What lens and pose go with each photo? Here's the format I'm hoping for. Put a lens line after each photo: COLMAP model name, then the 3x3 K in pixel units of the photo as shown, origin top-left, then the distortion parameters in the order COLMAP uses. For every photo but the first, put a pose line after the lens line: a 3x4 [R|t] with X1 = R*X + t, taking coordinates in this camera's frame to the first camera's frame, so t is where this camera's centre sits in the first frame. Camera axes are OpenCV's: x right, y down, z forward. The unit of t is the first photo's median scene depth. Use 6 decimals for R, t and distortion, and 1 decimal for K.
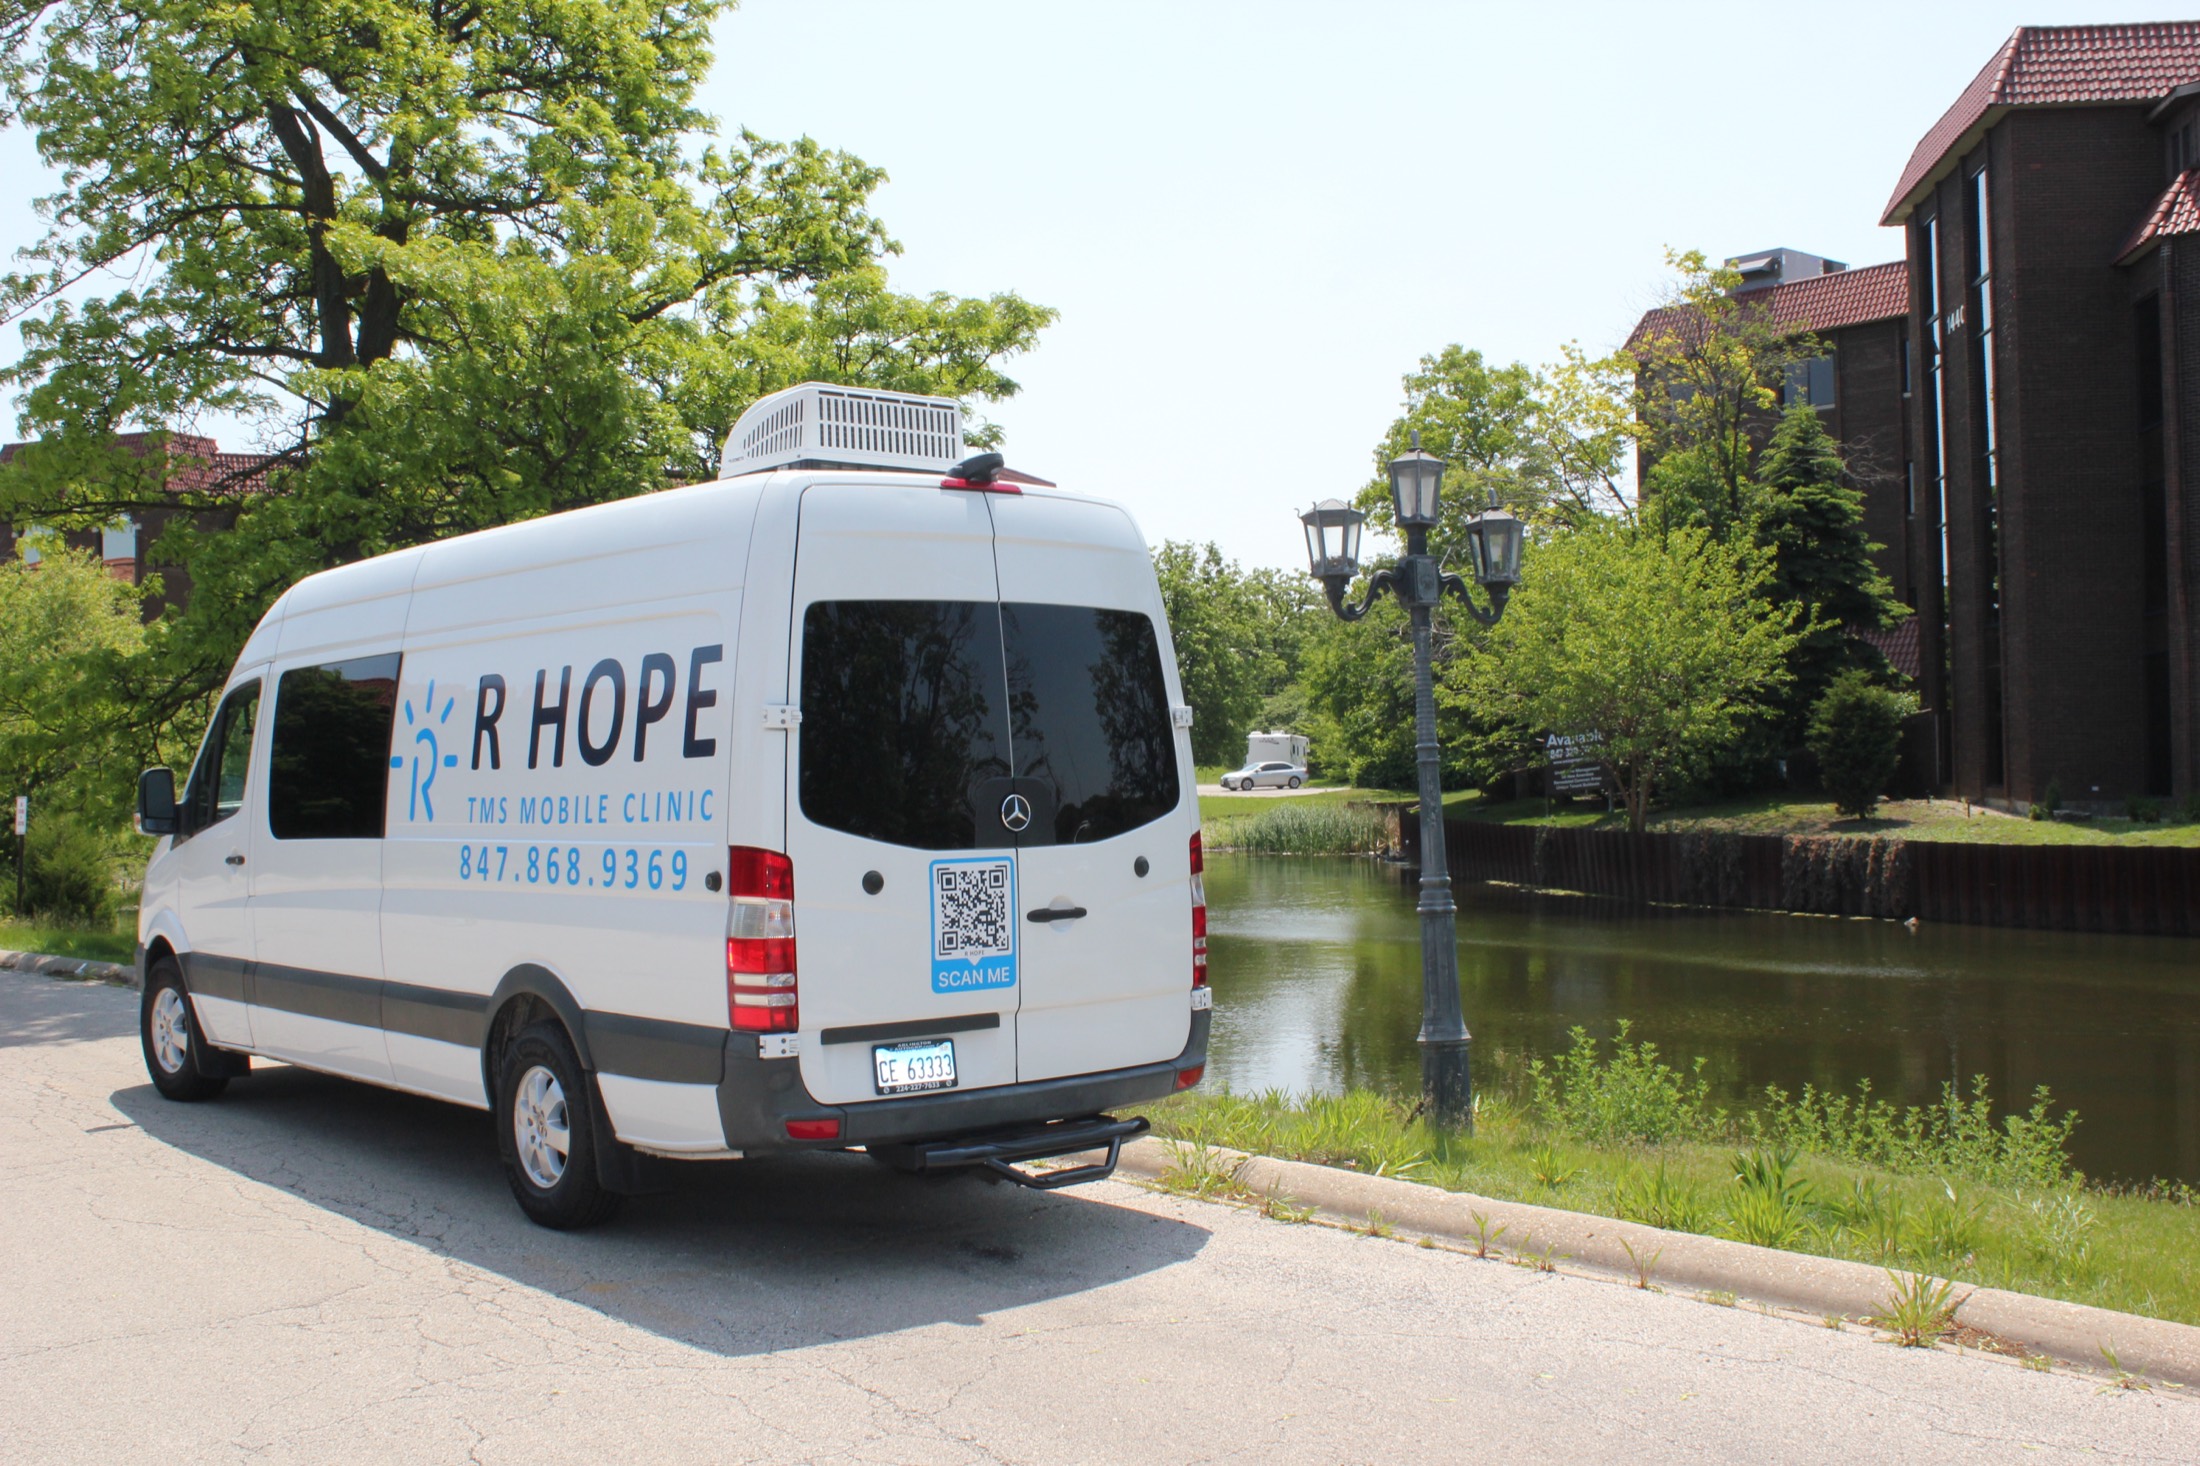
lens RADIAL K [[2357.6, 0, 1092.6], [0, 2357.6, 734.8], [0, 0, 1]] dist [-0.068356, 0.000000]
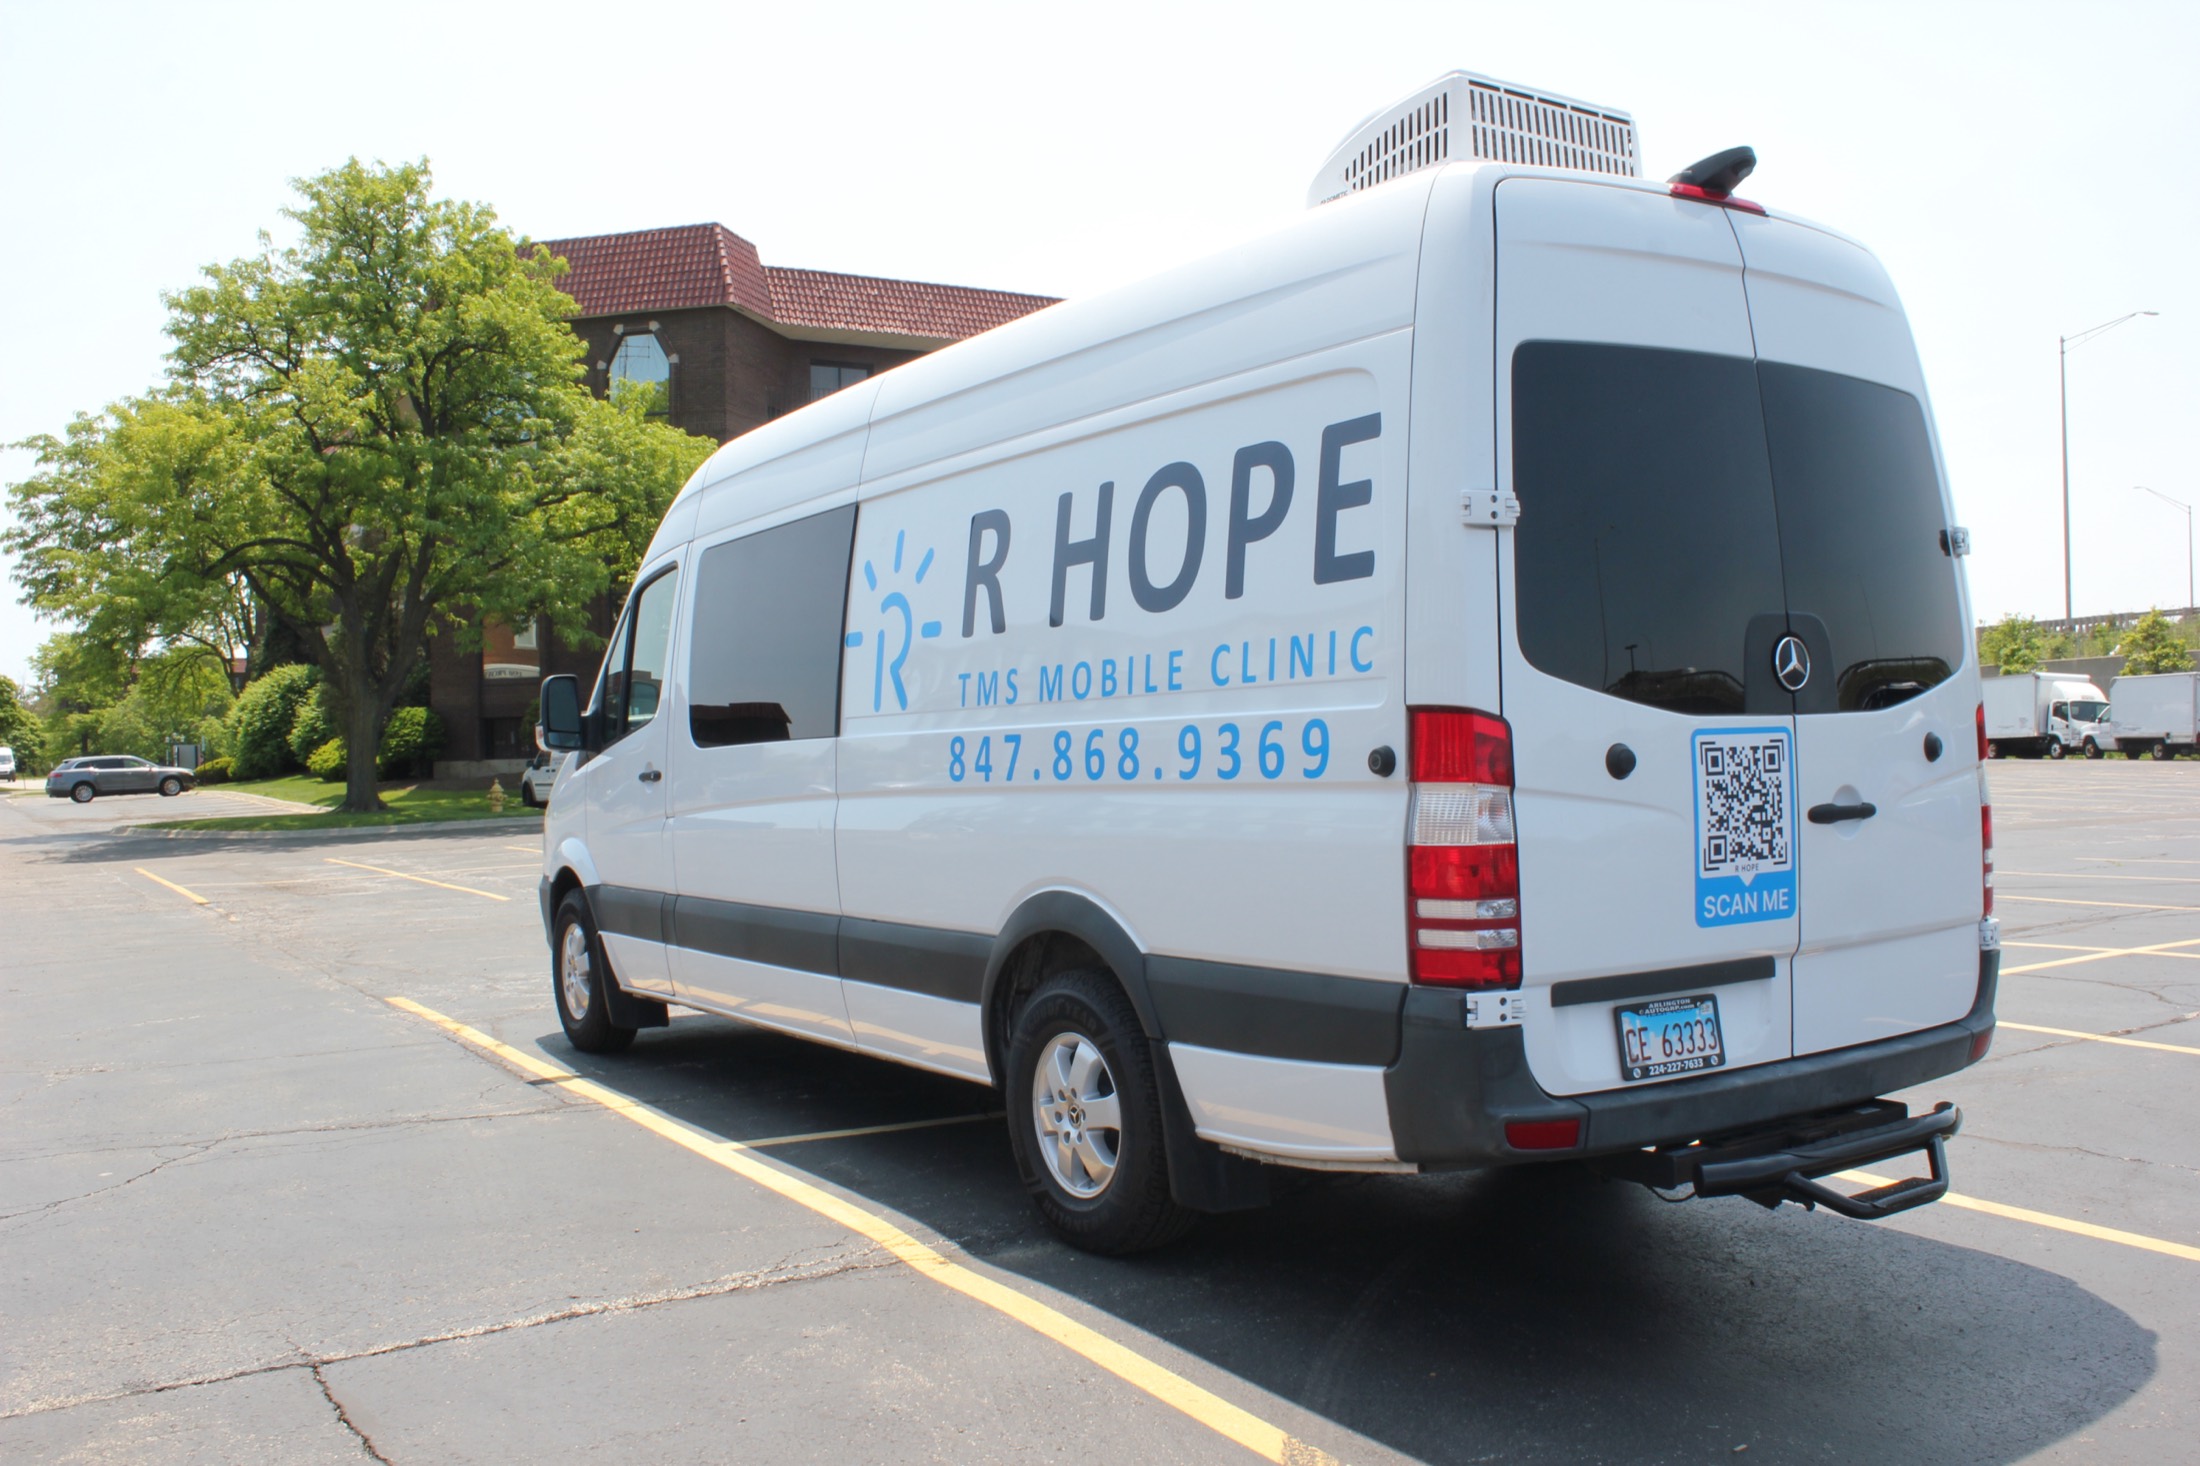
lens RADIAL K [[1881.6, 0, 1106.4], [0, 1881.6, 737.7], [0, 0, 1]] dist [-0.099532, 0.014438]
pose [[0.995298, -0.009845, -0.096358, -0.179010], [0.010468, 0.999927, 0.005965, 0.049421], [0.096292, -0.006946, 0.995329, 0.444794]]
